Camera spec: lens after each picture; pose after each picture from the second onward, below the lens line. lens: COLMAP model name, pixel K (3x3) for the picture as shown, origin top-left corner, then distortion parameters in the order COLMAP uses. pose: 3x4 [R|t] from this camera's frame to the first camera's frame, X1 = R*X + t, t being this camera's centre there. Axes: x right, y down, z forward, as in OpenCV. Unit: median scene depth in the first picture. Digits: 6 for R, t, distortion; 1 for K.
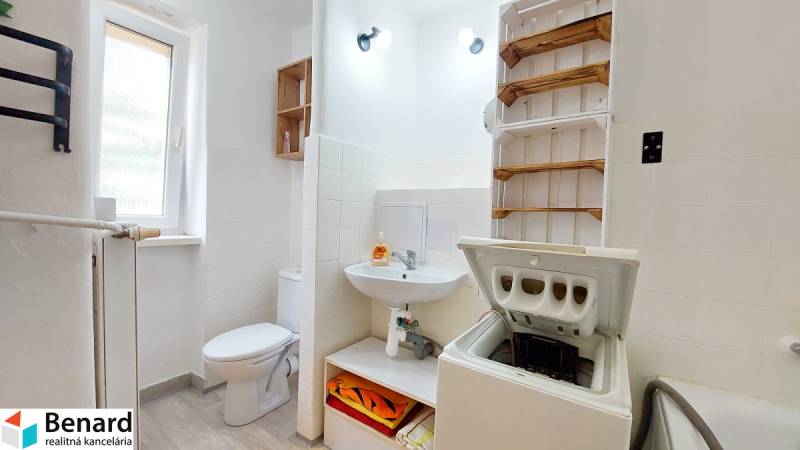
lens RADIAL K [[321.9, 0, 398.3], [0, 321.9, 225.2], [0, 0, 1]] dist [-0.000527, -0.000074]
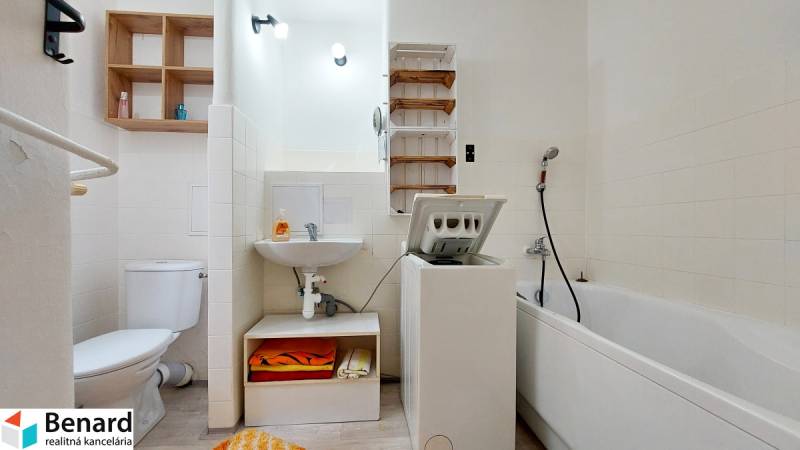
lens RADIAL K [[317.5, 0, 400.9], [0, 317.5, 226.0], [0, 0, 1]] dist [-0.015609, -0.000073]
pose [[0.750949, -0.033418, 0.659514, -0.493251], [0.048704, 0.998801, -0.004847, 0.111063], [-0.658561, 0.035761, 0.751677, -0.038878]]
